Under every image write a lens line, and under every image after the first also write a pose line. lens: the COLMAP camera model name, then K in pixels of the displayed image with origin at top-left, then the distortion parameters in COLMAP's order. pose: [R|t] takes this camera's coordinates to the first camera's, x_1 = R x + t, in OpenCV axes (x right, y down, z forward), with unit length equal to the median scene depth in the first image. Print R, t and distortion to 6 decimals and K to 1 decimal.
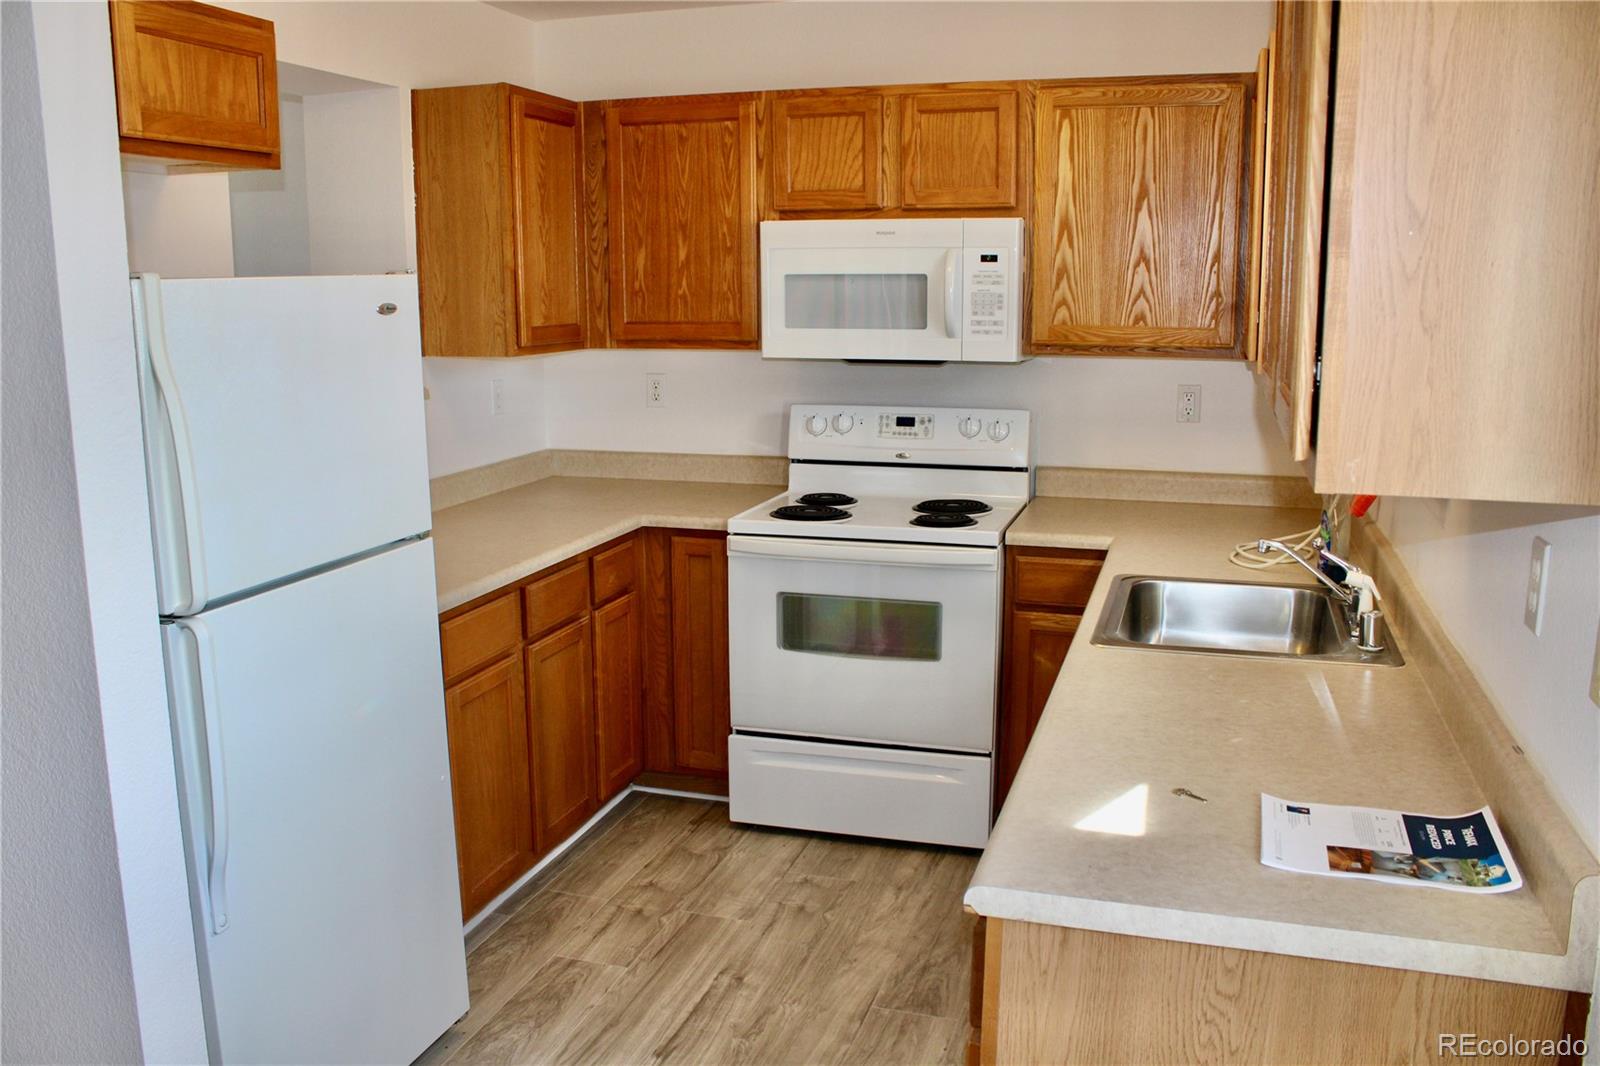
lens RADIAL K [[1335.1, 0, 785.2], [0, 1335.1, 532.9], [0, 0, 1]] dist [-0.163855, 0.156846]
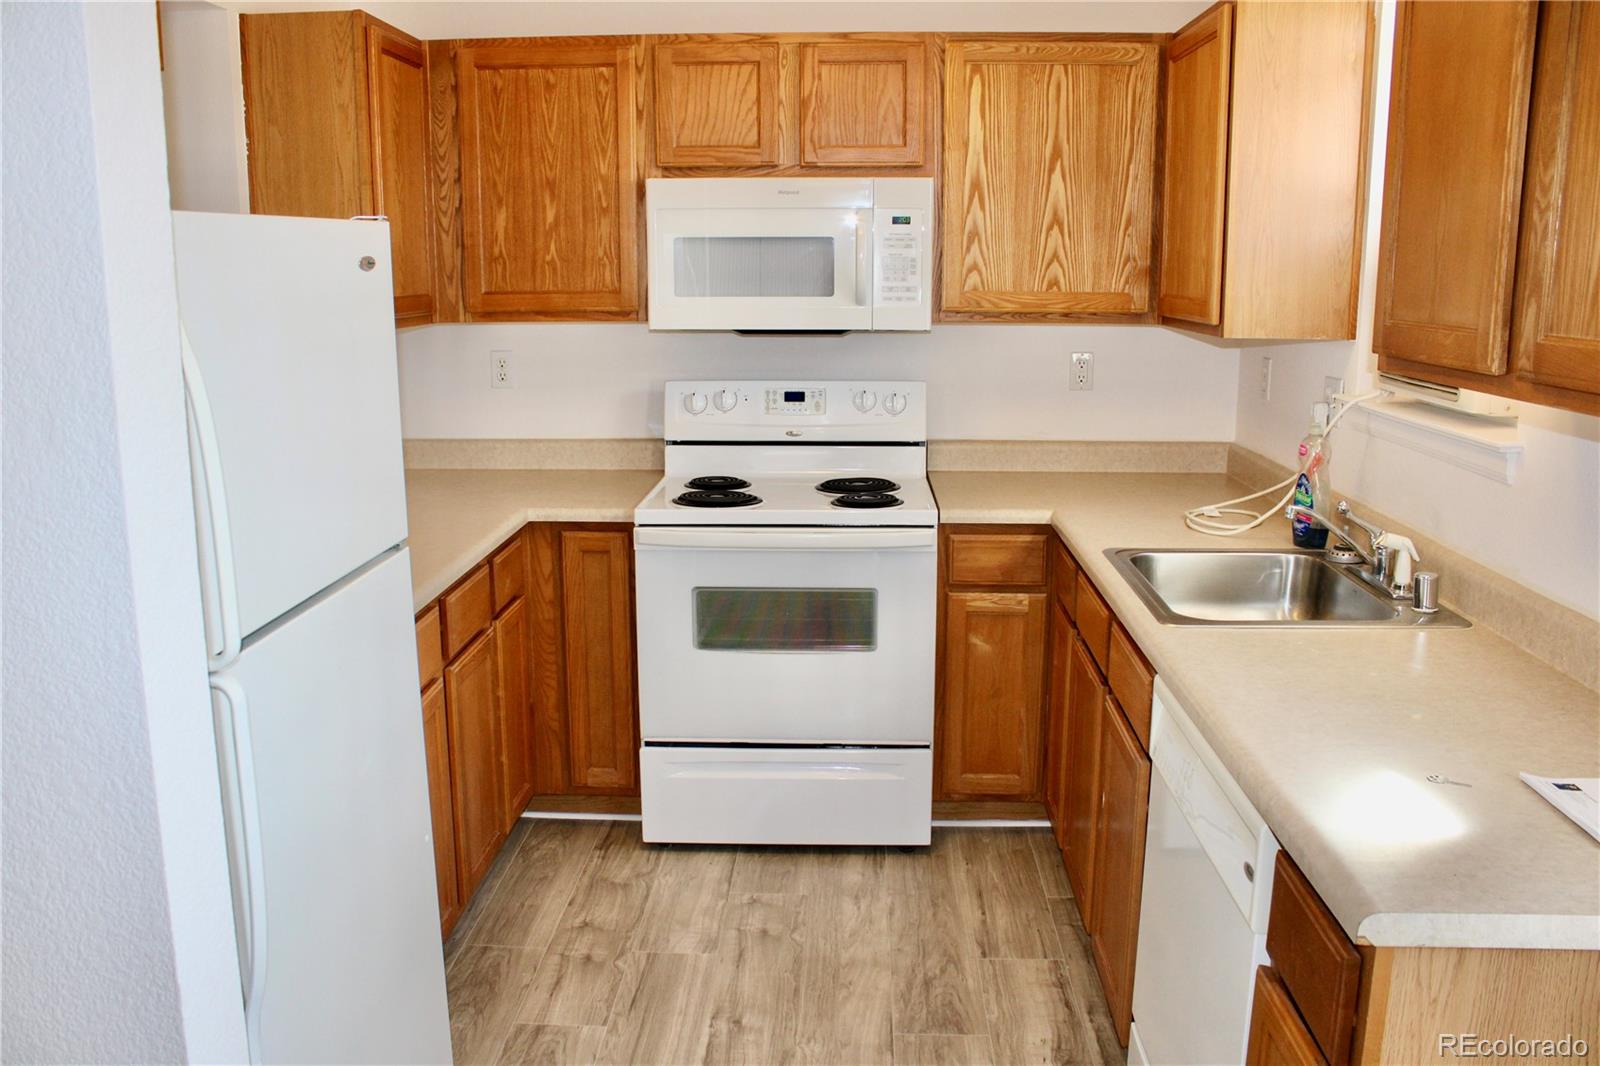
lens RADIAL K [[1335.1, 0, 785.2], [0, 1335.1, 532.9], [0, 0, 1]] dist [-0.163855, 0.156846]
pose [[0.966083, -0.048311, 0.253671, -0.173323], [0.044682, 0.998800, 0.020052, -0.007840], [-0.254335, -0.008038, 0.967083, 0.107202]]
